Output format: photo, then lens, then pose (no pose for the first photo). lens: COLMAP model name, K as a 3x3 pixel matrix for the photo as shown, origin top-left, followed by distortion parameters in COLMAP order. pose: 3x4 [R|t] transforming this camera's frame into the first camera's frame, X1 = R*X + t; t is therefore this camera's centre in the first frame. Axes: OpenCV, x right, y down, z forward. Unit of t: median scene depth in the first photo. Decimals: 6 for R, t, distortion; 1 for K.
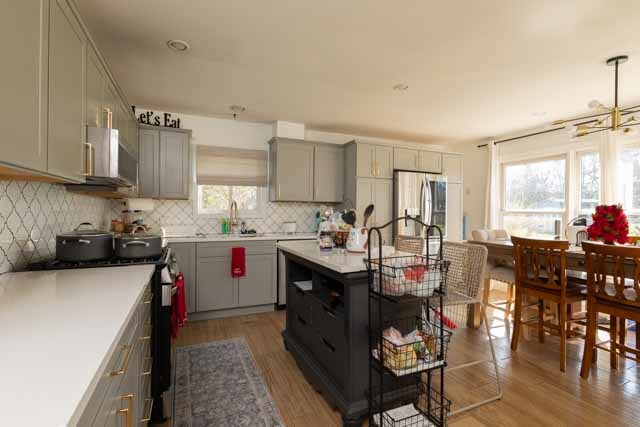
lens RADIAL K [[287.4, 0, 320.0], [0, 287.4, 213.5], [0, 0, 1]] dist [0.000041, 0.000038]
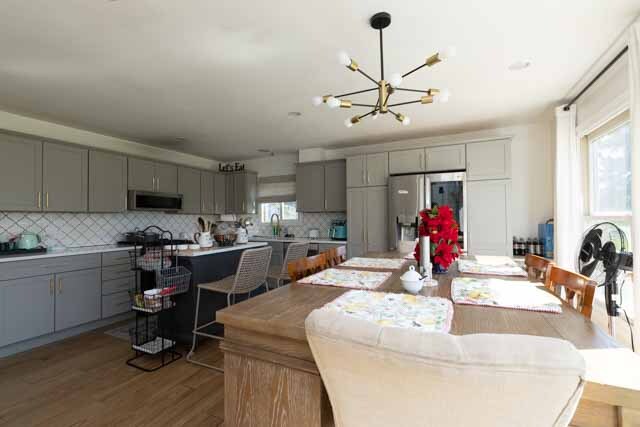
lens RADIAL K [[287.4, 0, 320.0], [0, 287.4, 213.5], [0, 0, 1]] dist [0.000041, 0.000038]
pose [[0.656115, -0.027970, -0.754142, 0.872295], [0.007604, 0.999507, -0.030455, 0.001480], [0.754623, 0.014248, 0.656004, 0.228507]]
